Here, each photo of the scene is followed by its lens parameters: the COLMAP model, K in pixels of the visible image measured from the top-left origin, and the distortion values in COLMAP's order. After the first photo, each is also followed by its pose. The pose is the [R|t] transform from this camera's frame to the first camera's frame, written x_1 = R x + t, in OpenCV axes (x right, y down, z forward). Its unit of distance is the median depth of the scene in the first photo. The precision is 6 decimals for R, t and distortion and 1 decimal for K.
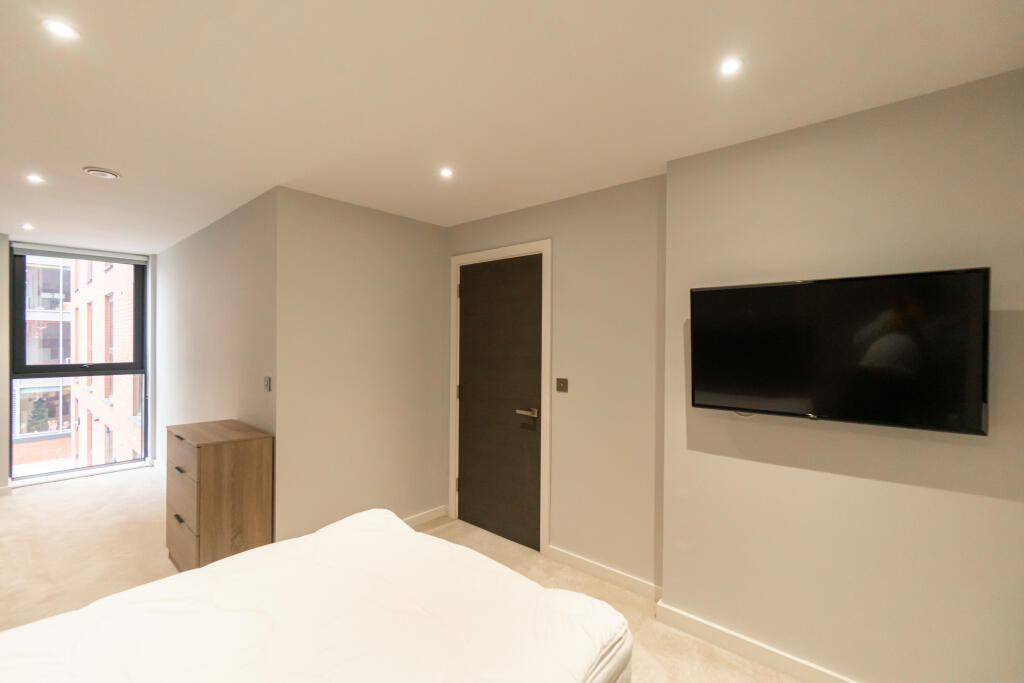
lens RADIAL K [[444.5, 0, 503.9], [0, 444.5, 343.3], [0, 0, 1]] dist [0.000046, -0.000165]
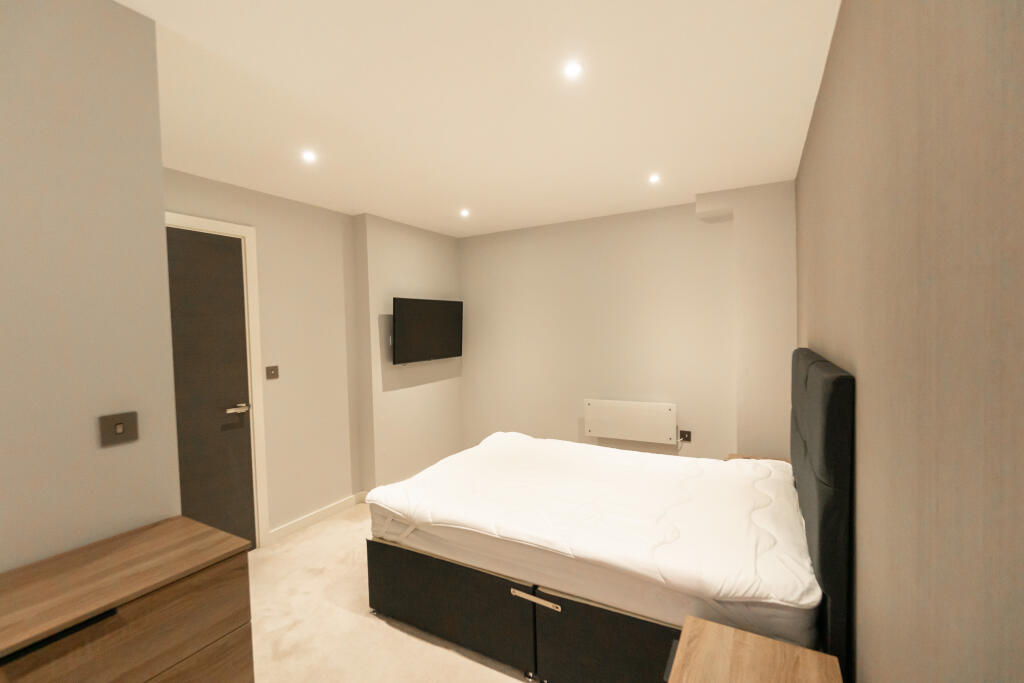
lens RADIAL K [[444.5, 0, 510.4], [0, 444.5, 341.4], [0, 0, 1]] dist [0.000046, -0.000165]
pose [[-0.215112, -0.034772, 0.975970, -0.993866], [0.026772, 0.998780, 0.041486, -0.006954], [-0.976222, 0.035053, -0.213918, 0.667071]]
